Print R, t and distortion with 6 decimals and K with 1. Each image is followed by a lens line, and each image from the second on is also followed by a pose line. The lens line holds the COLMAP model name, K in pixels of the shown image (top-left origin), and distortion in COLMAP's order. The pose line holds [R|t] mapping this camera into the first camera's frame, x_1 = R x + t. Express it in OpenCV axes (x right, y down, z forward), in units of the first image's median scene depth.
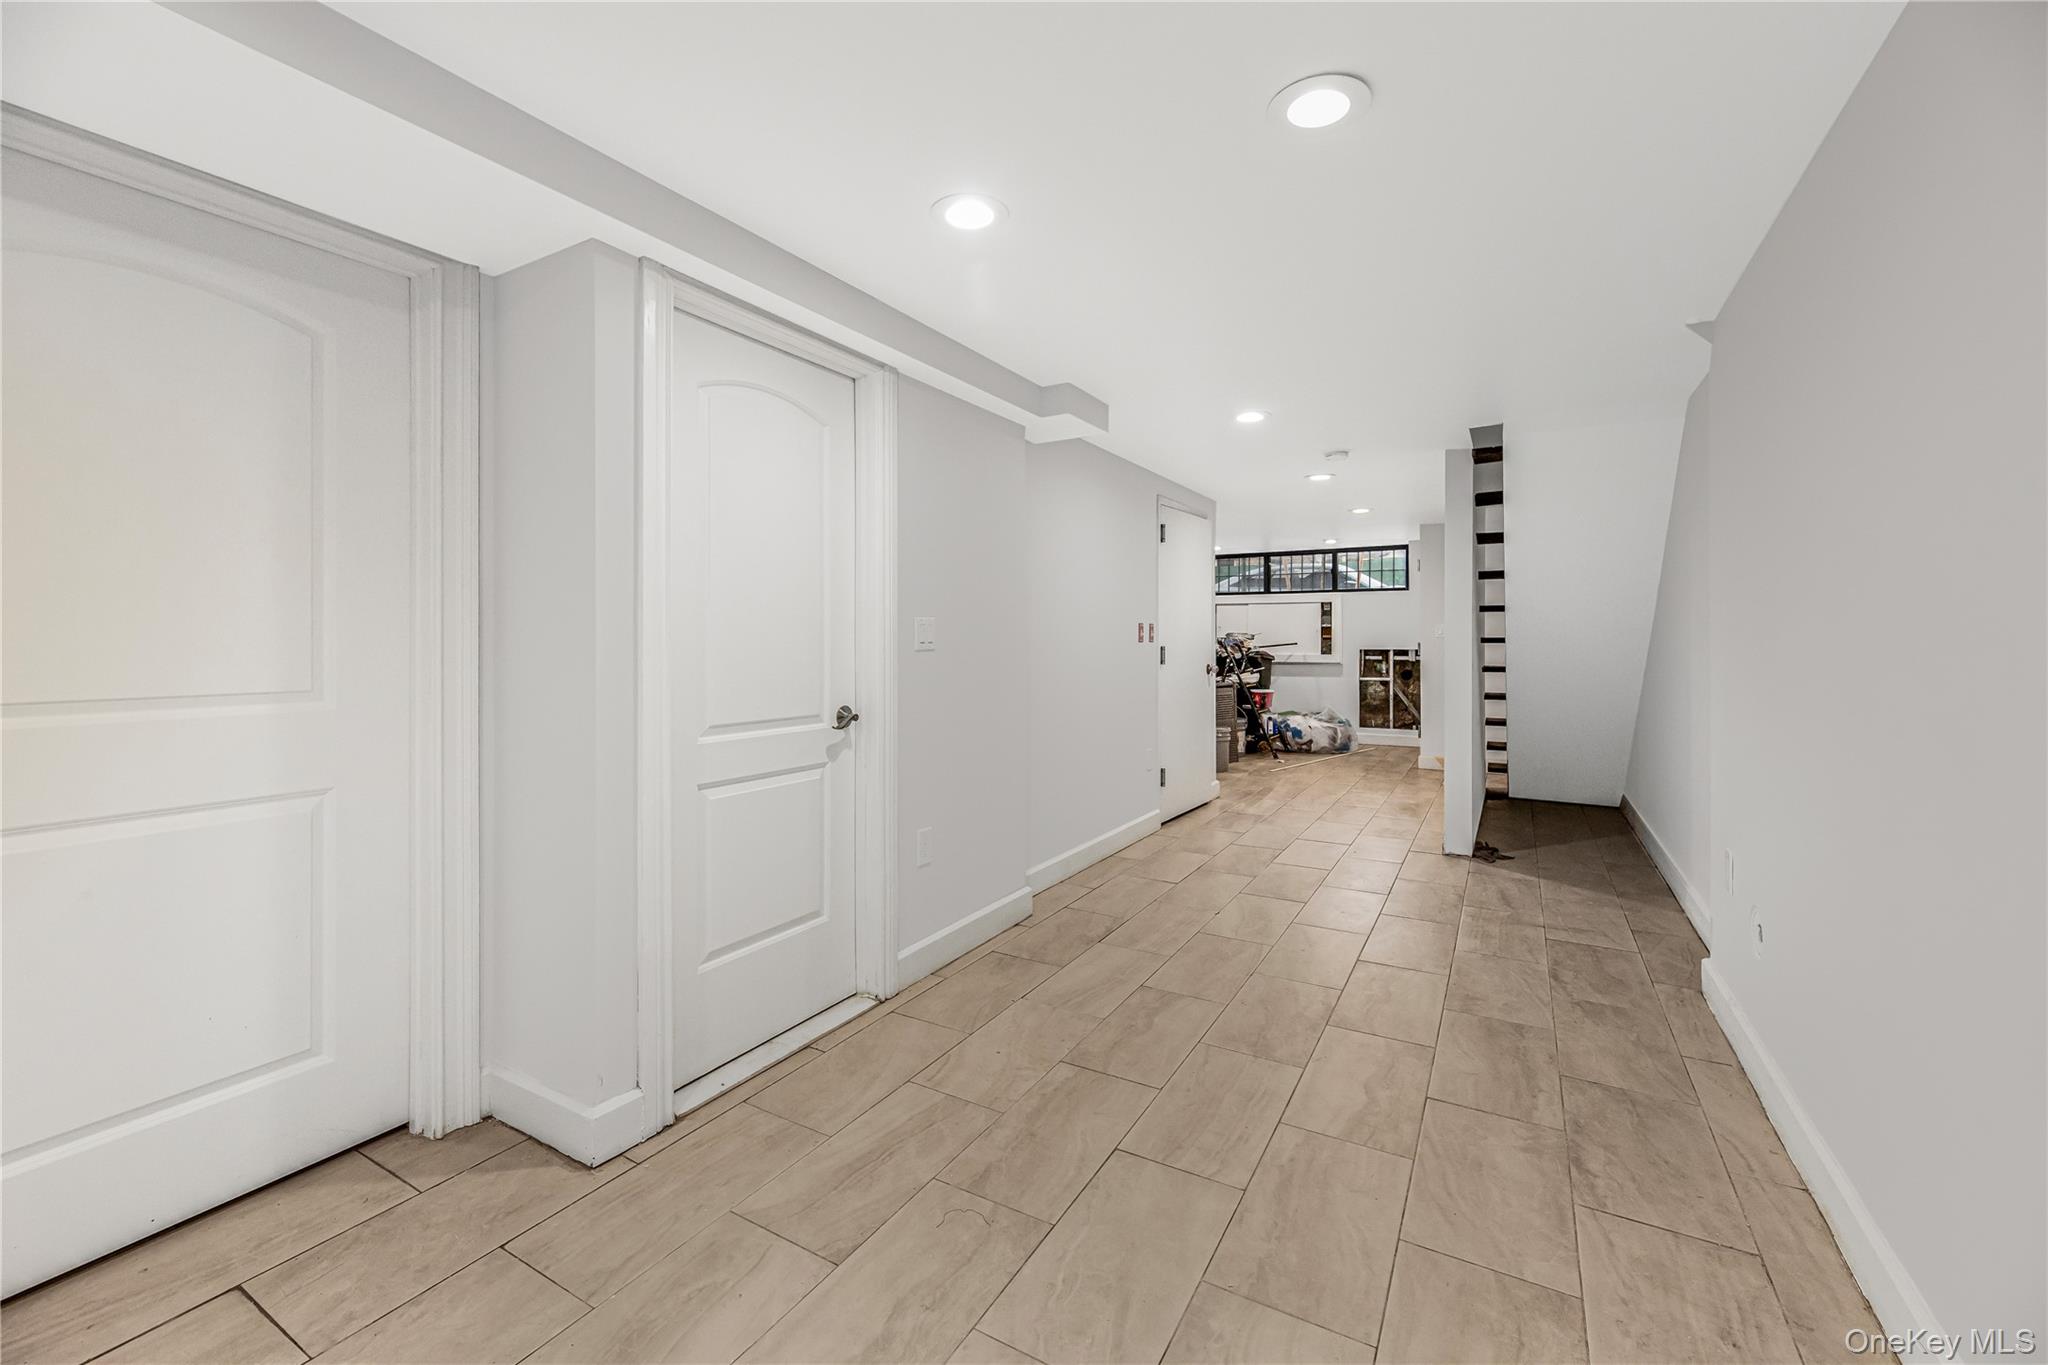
lens RADIAL K [[866.9, 0, 1015.7], [0, 866.9, 643.9], [0, 0, 1]] dist [-0.001049, -0.000511]
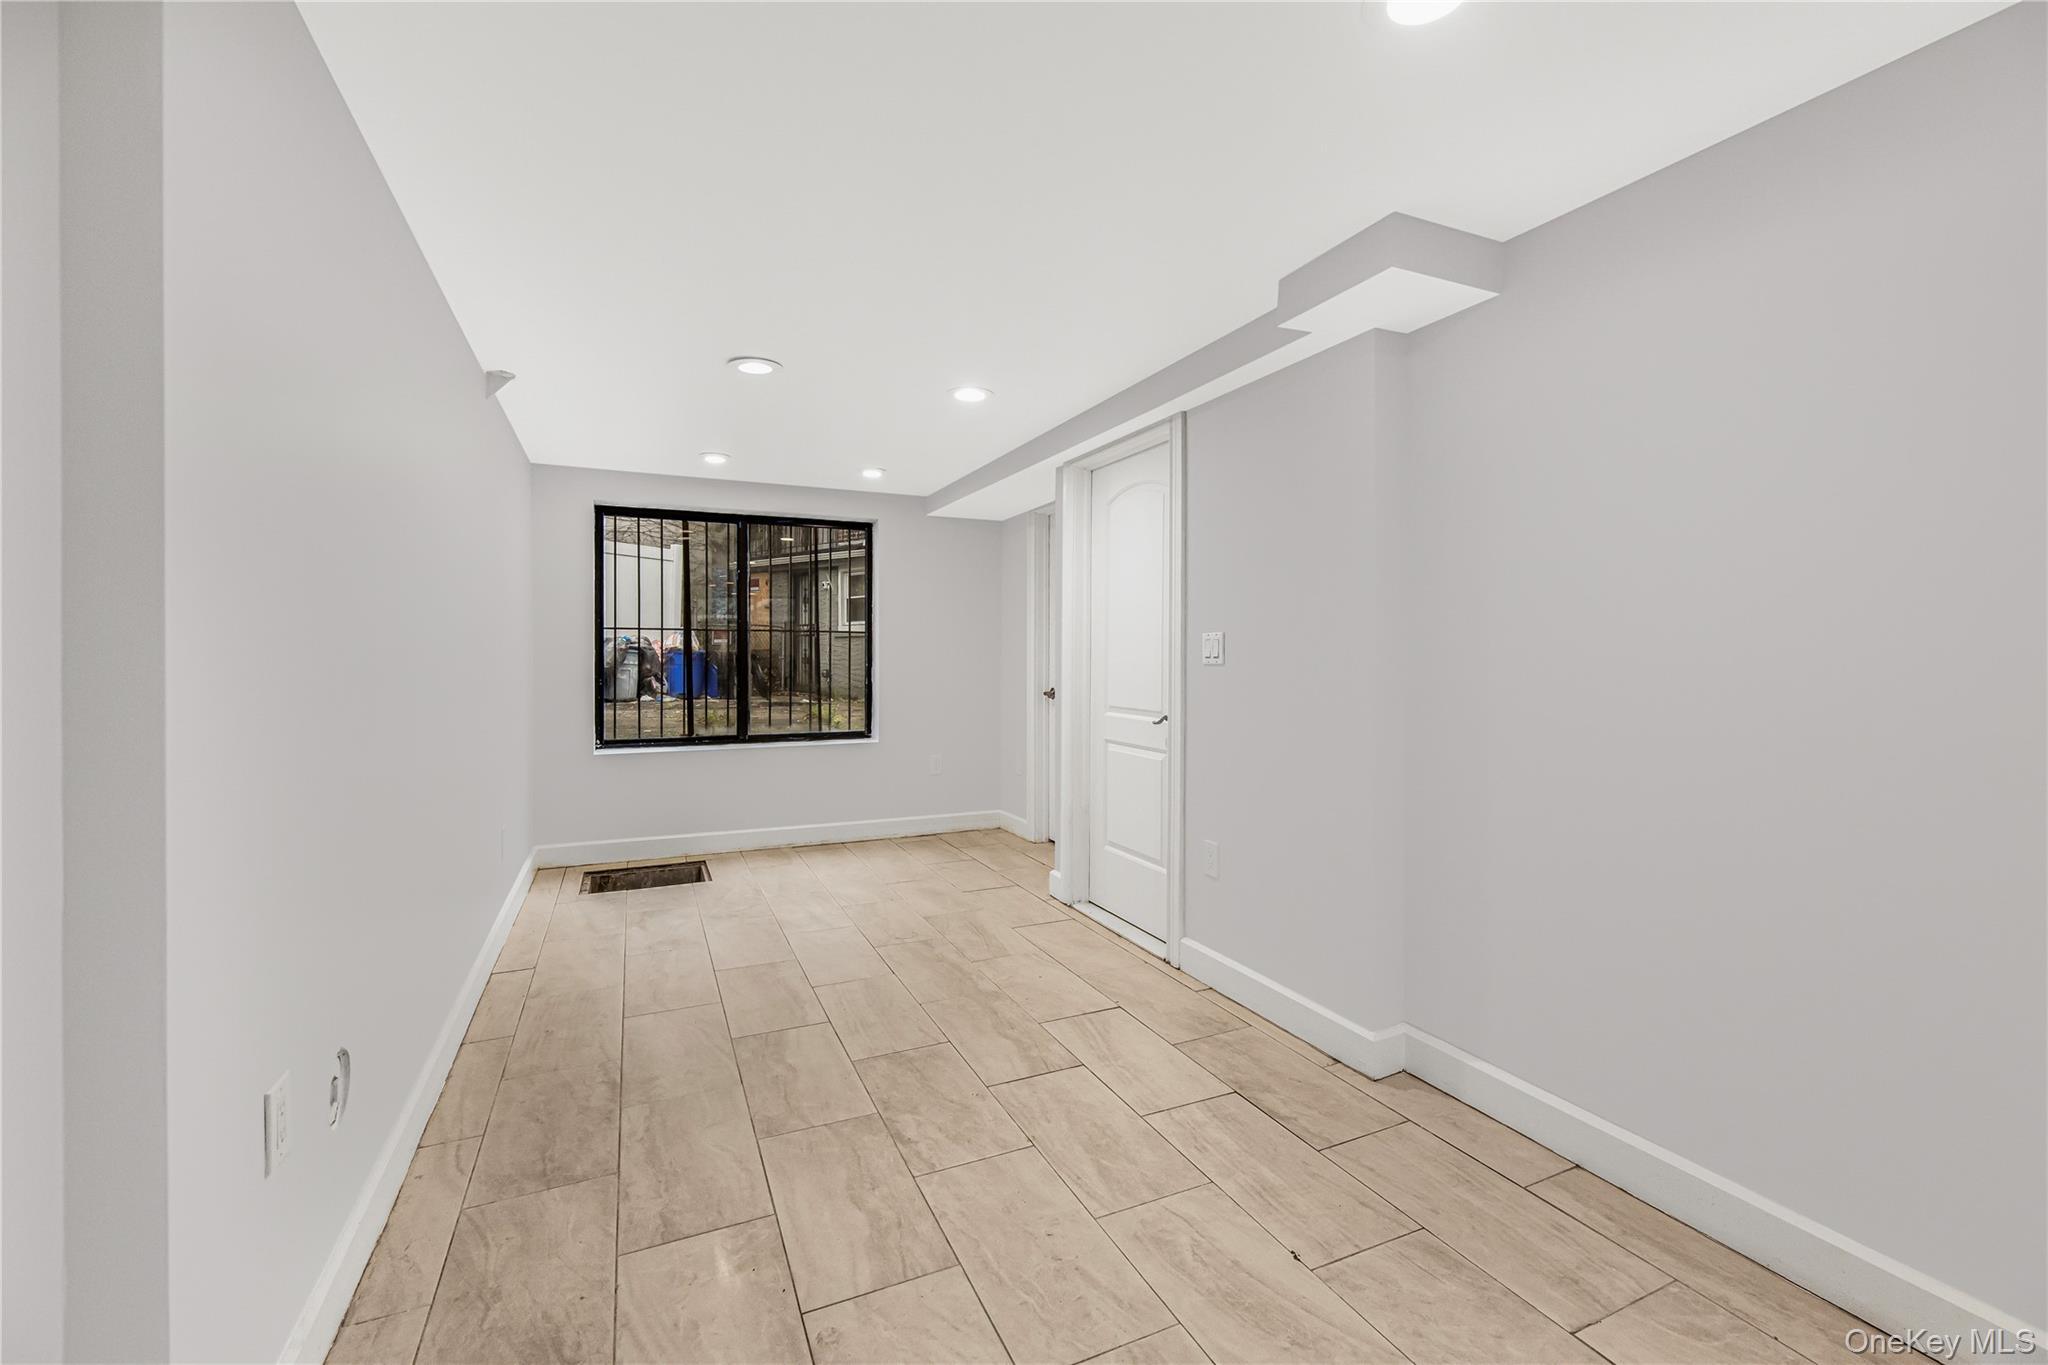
lens RADIAL K [[866.9, 0, 1030.1], [0, 866.9, 666.1], [0, 0, 1]] dist [-0.001049, -0.000511]
pose [[-0.579896, 0.012647, -0.814593, 1.092086], [-0.005937, 0.999787, 0.019748, -0.013648], [0.814669, 0.016288, -0.579697, 1.832729]]
